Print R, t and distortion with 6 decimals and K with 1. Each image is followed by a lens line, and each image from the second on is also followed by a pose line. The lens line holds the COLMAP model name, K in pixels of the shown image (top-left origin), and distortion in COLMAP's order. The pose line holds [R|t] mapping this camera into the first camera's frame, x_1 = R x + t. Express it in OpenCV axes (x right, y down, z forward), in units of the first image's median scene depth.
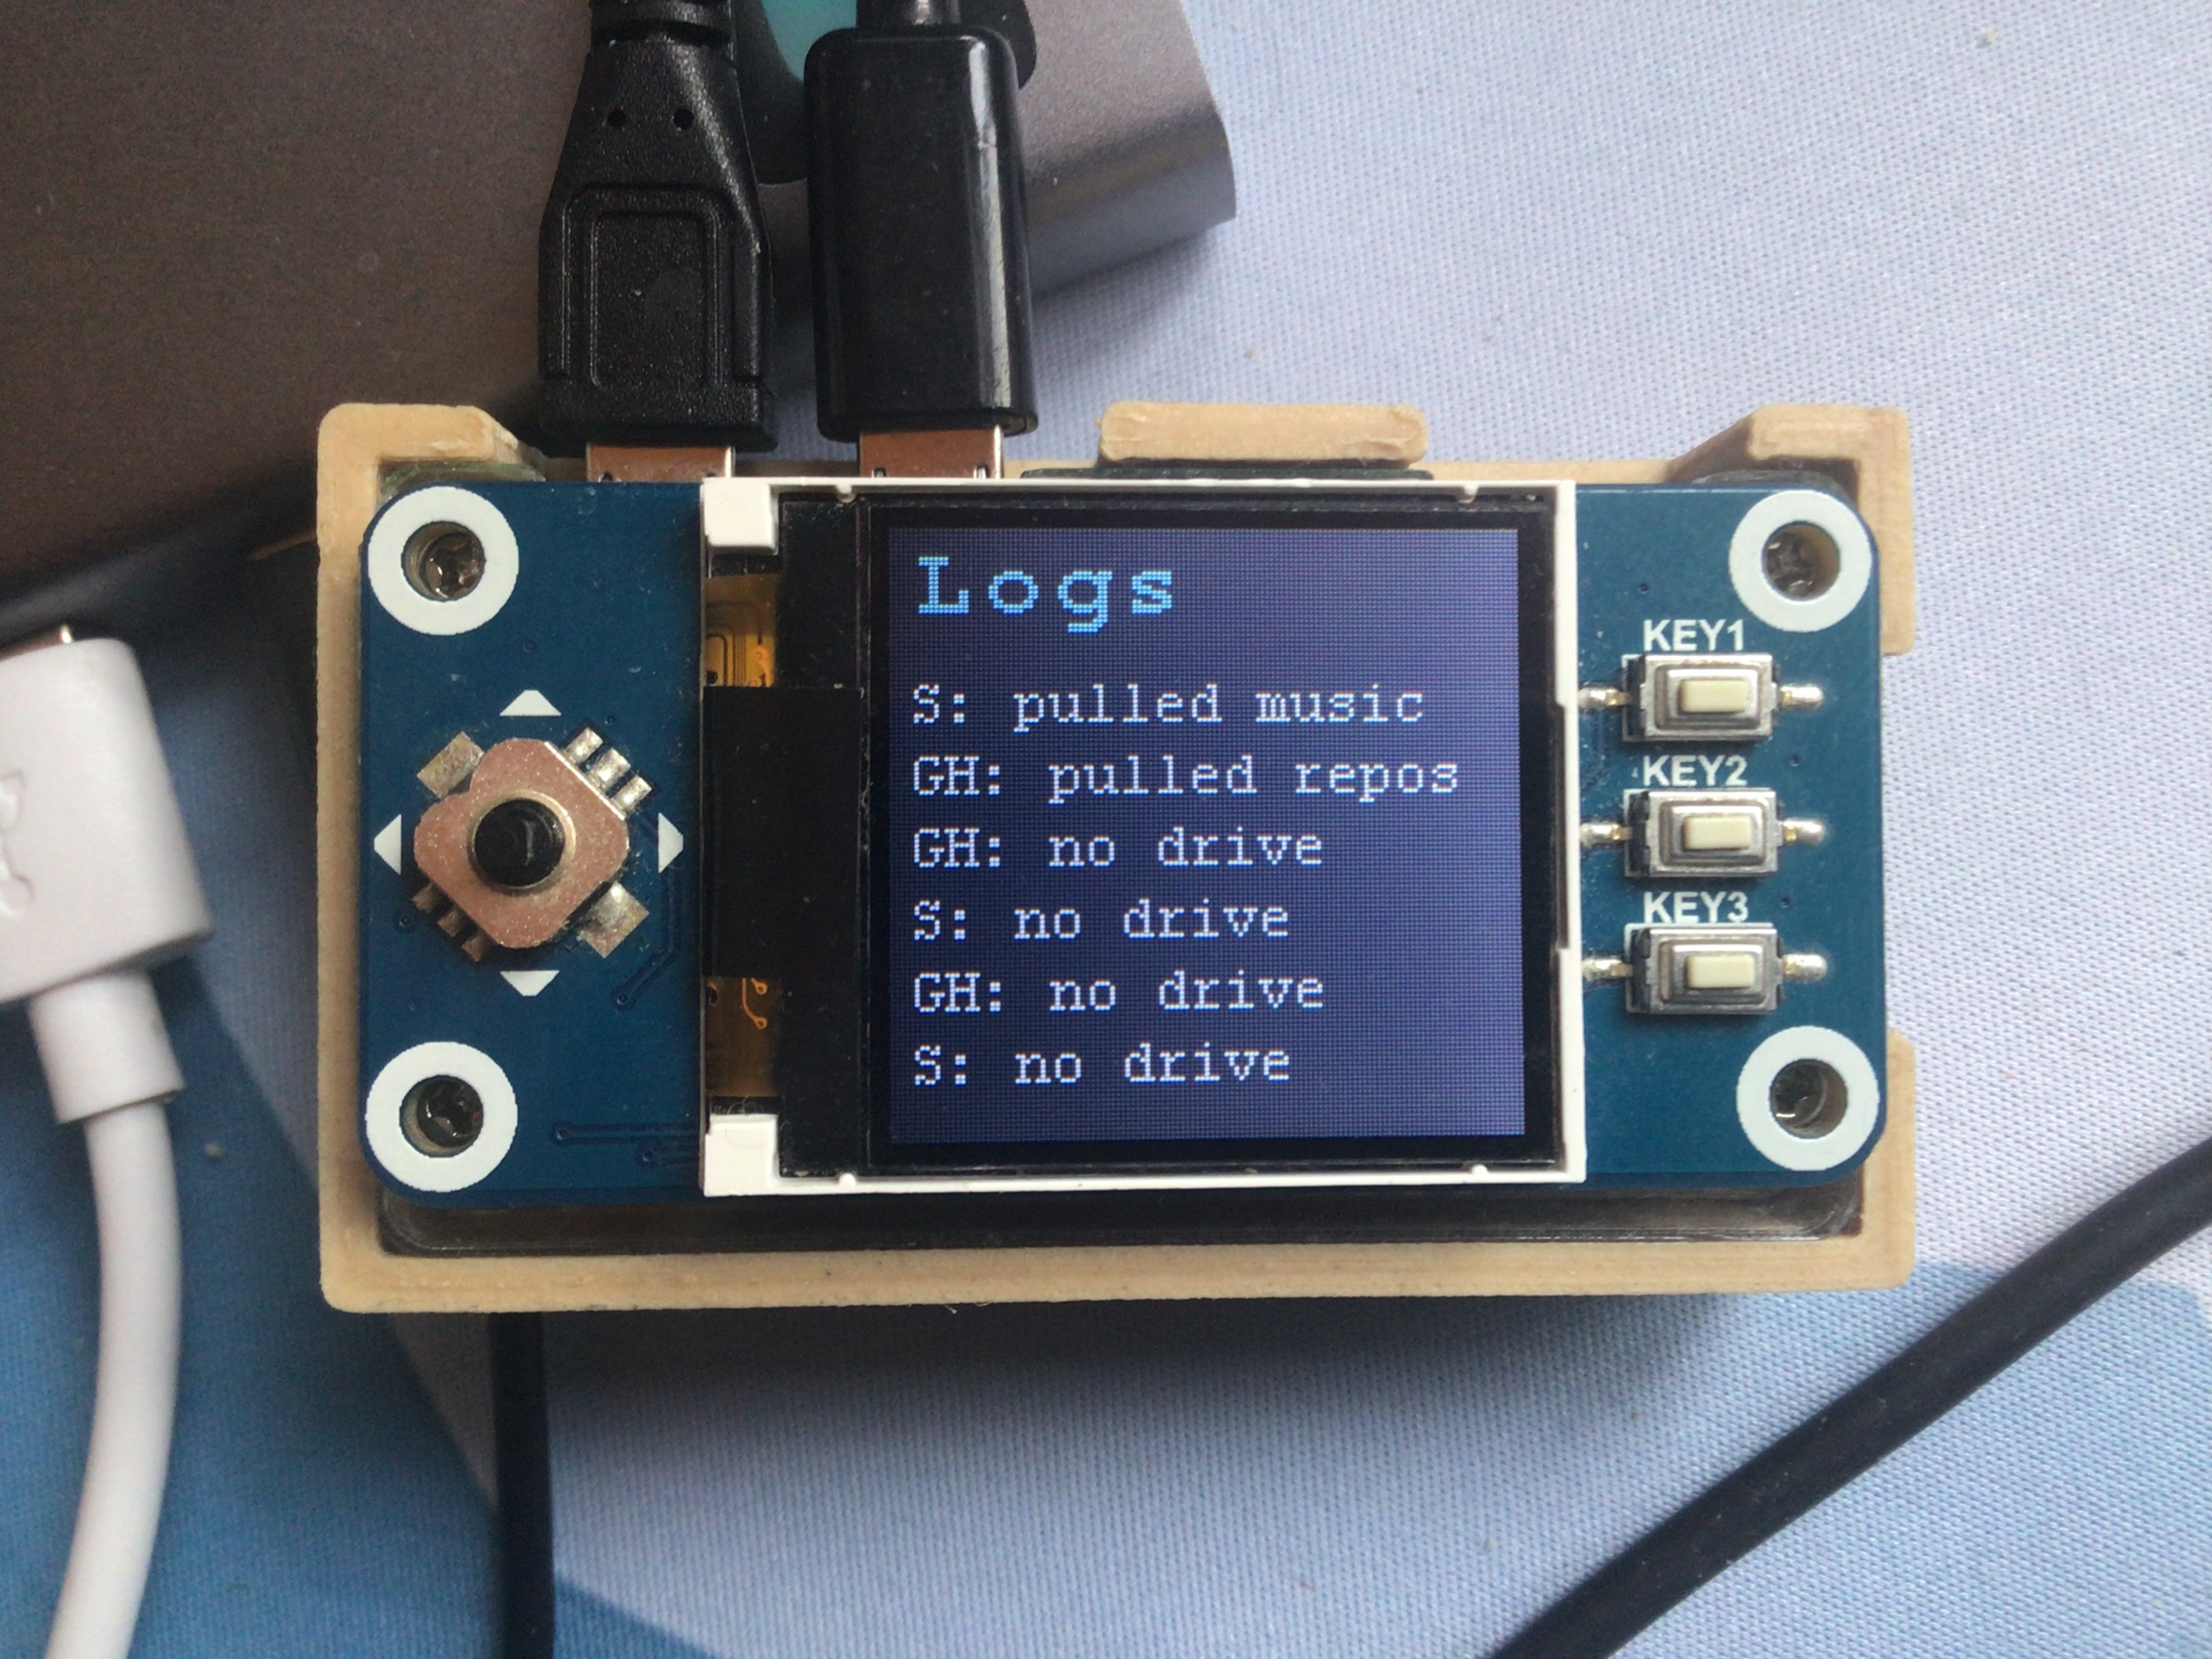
lens RADIAL K [[1987.6, 0, 1084.7], [0, 1987.6, 856.4], [0, 0, 1]] dist [0.036172, -0.004228]
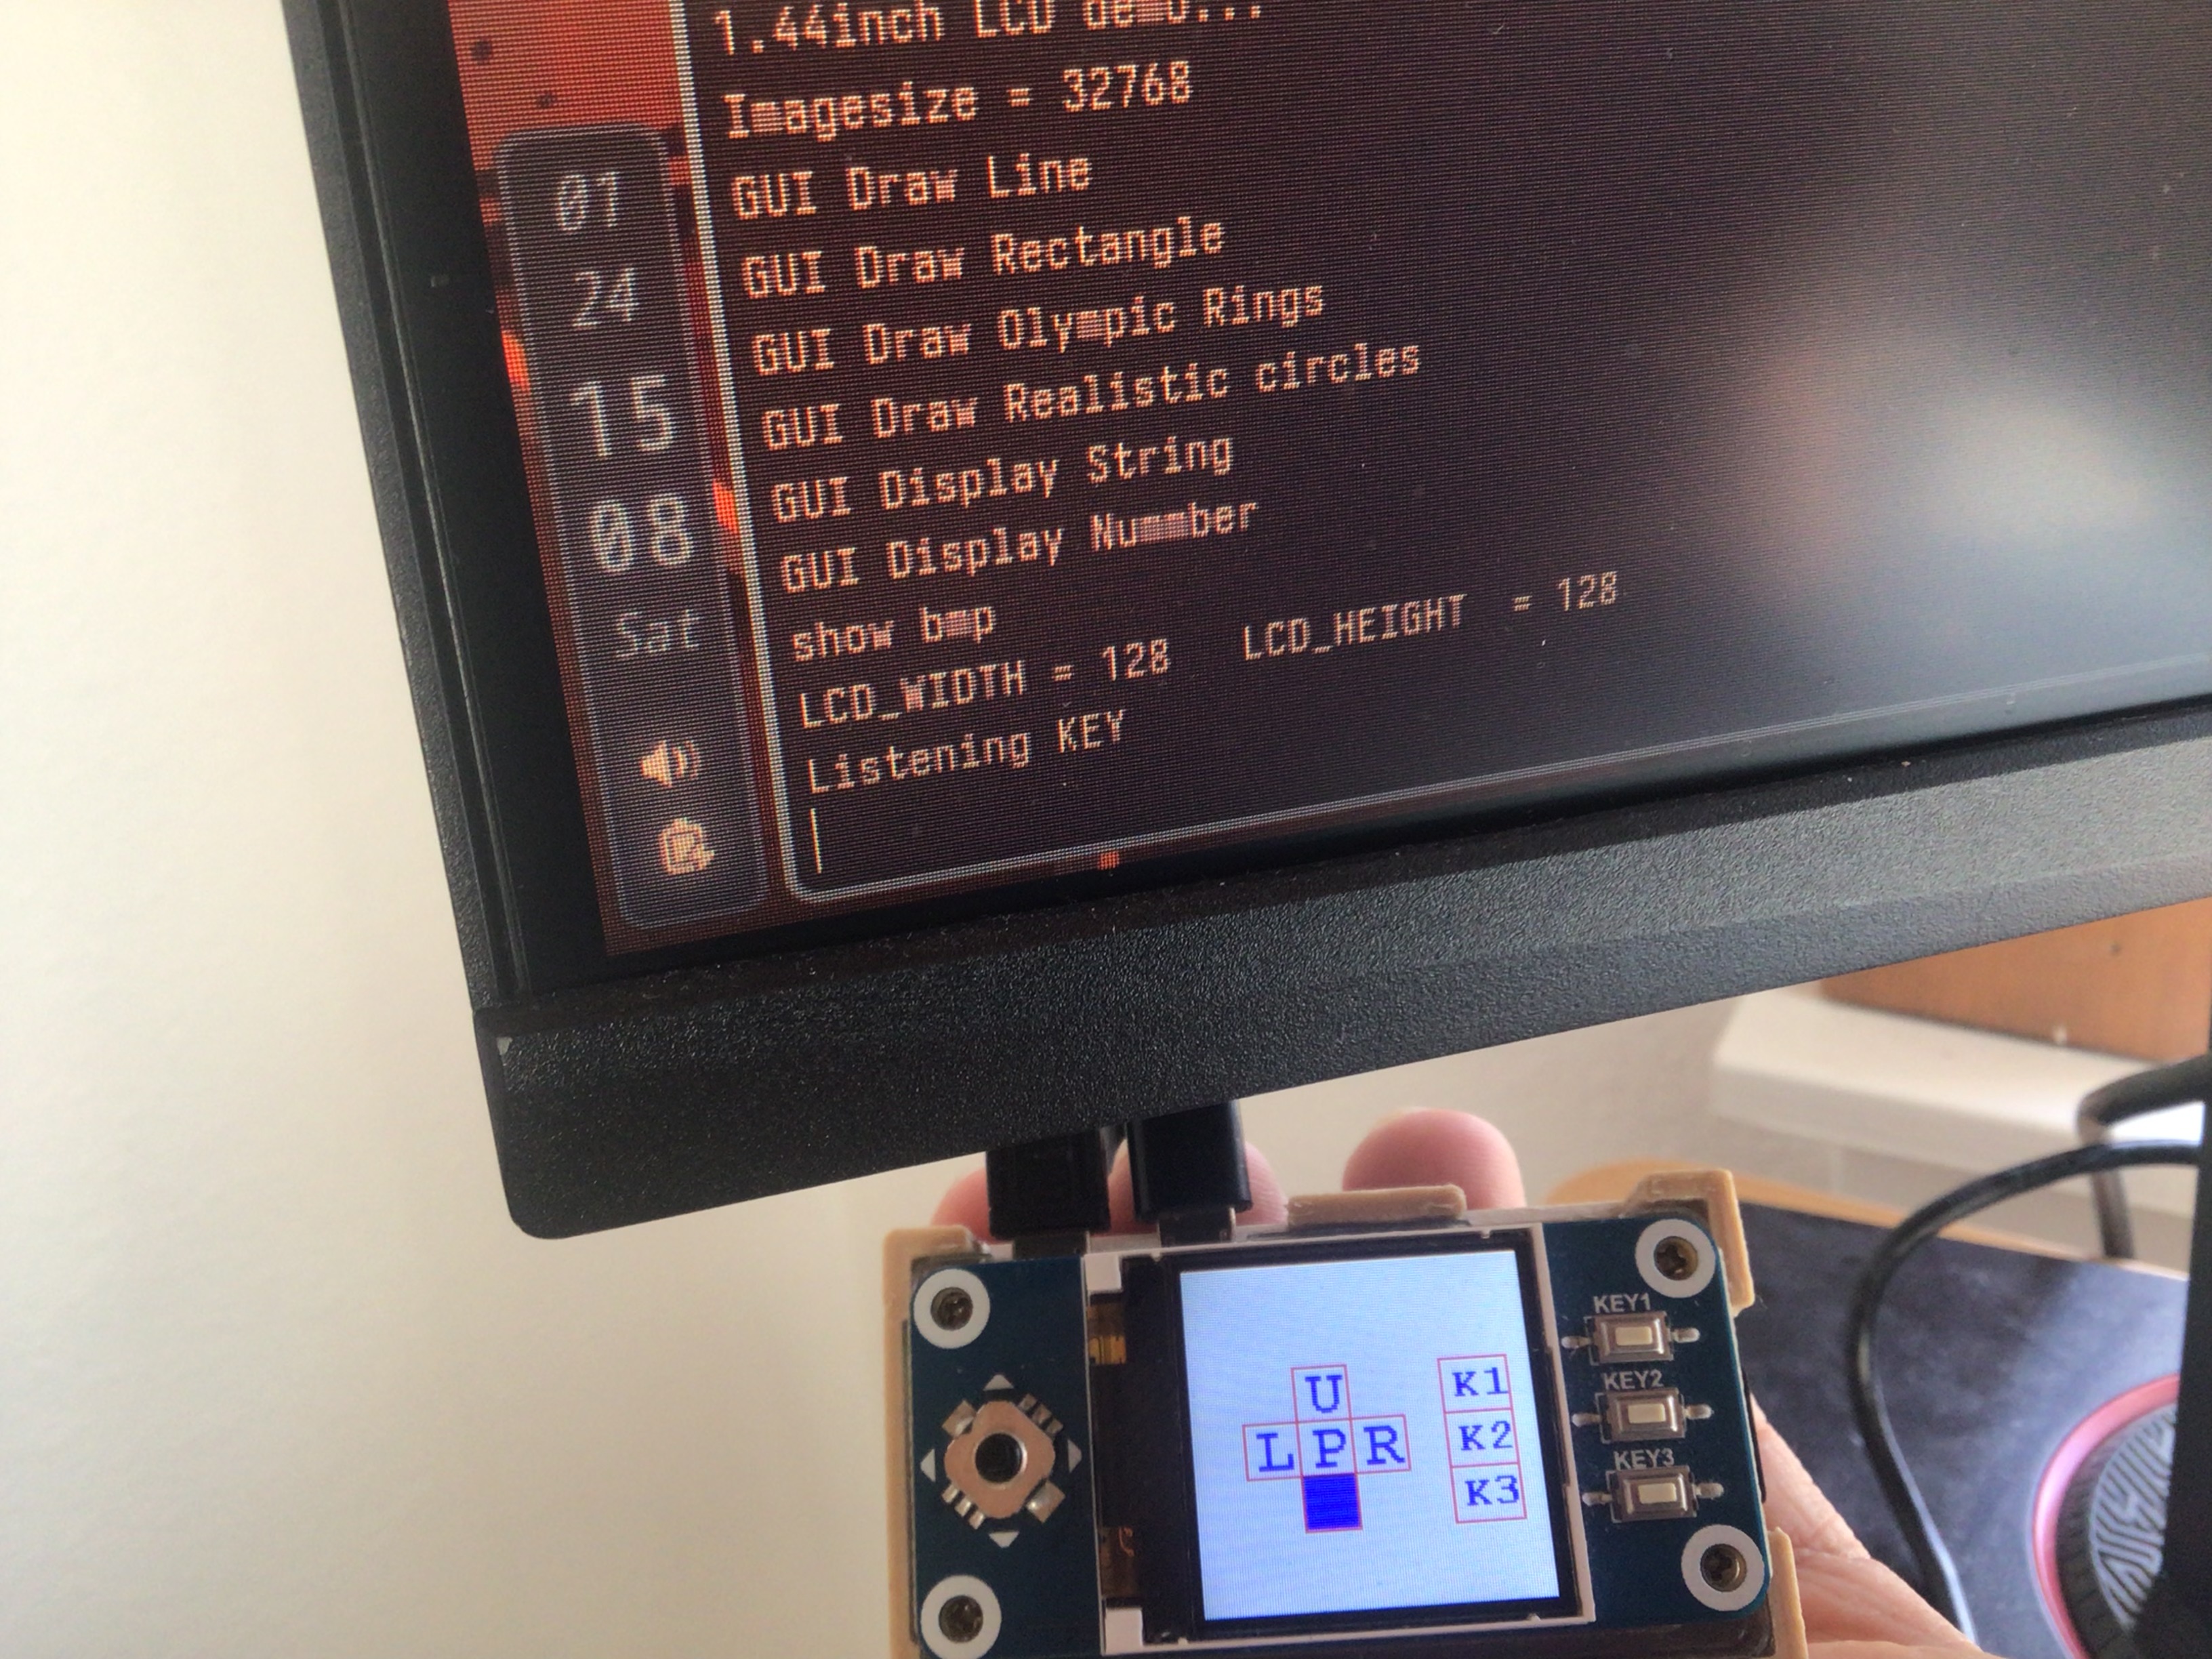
lens RADIAL K [[1987.6, 0, 1084.7], [0, 1987.6, 856.4], [0, 0, 1]] dist [0.036172, -0.004228]
pose [[0.989966, -0.094528, -0.105033, 0.049925], [0.055188, 0.942910, -0.328443, 0.077975], [0.130084, 0.319351, 0.938666, -0.924390]]
